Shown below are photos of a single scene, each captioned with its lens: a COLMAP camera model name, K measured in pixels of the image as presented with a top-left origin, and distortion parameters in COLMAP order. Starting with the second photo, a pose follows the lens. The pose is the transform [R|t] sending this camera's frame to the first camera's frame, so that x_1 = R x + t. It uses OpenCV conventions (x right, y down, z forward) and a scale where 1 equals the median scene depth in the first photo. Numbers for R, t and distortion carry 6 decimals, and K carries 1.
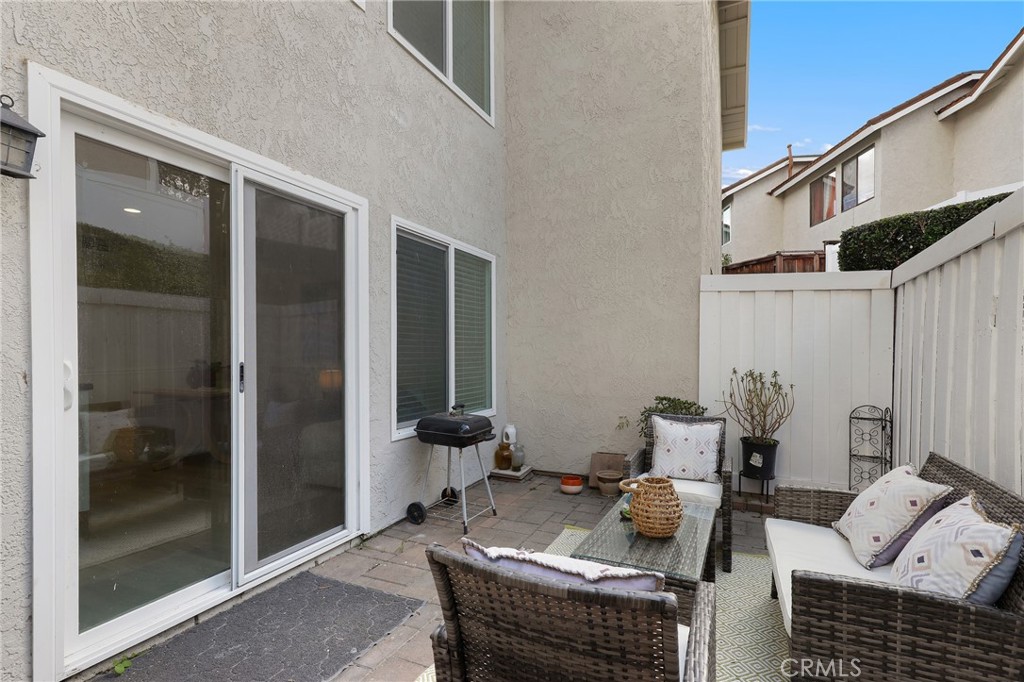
lens RADIAL K [[470.2, 0, 514.1], [0, 470.2, 350.0], [0, 0, 1]] dist [0.000433, -0.000170]
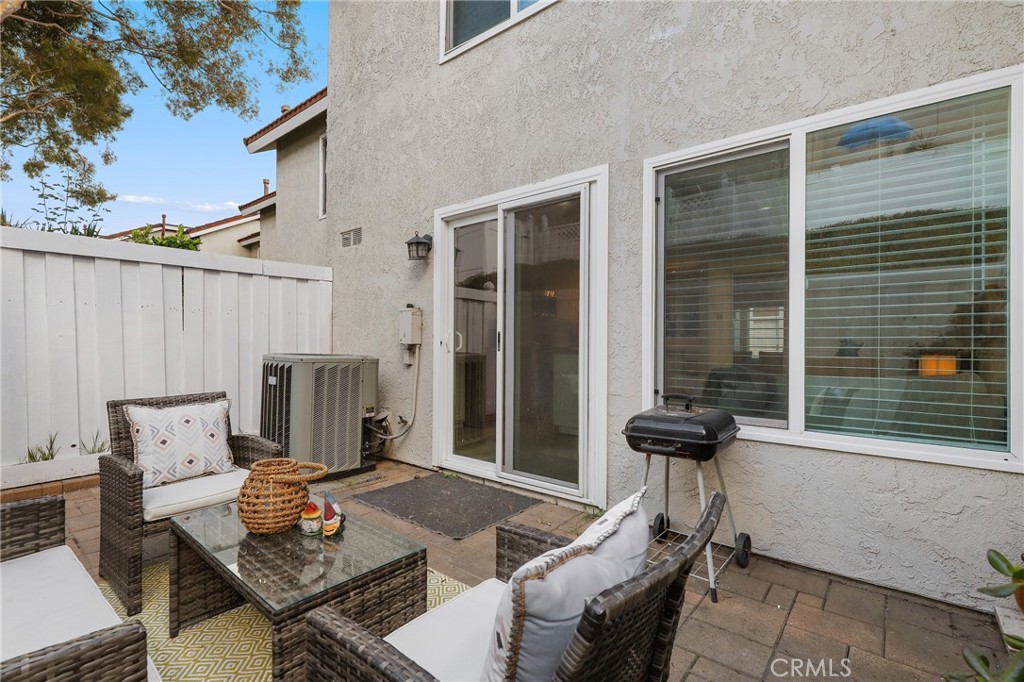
lens RADIAL K [[470.2, 0, 514.1], [0, 470.2, 350.0], [0, 0, 1]] dist [0.000433, -0.000170]
pose [[-0.244562, -0.001399, -0.969633, 0.712869], [-0.014409, 0.999894, 0.002192, 0.066486], [0.969527, 0.014508, -0.244556, 1.123915]]
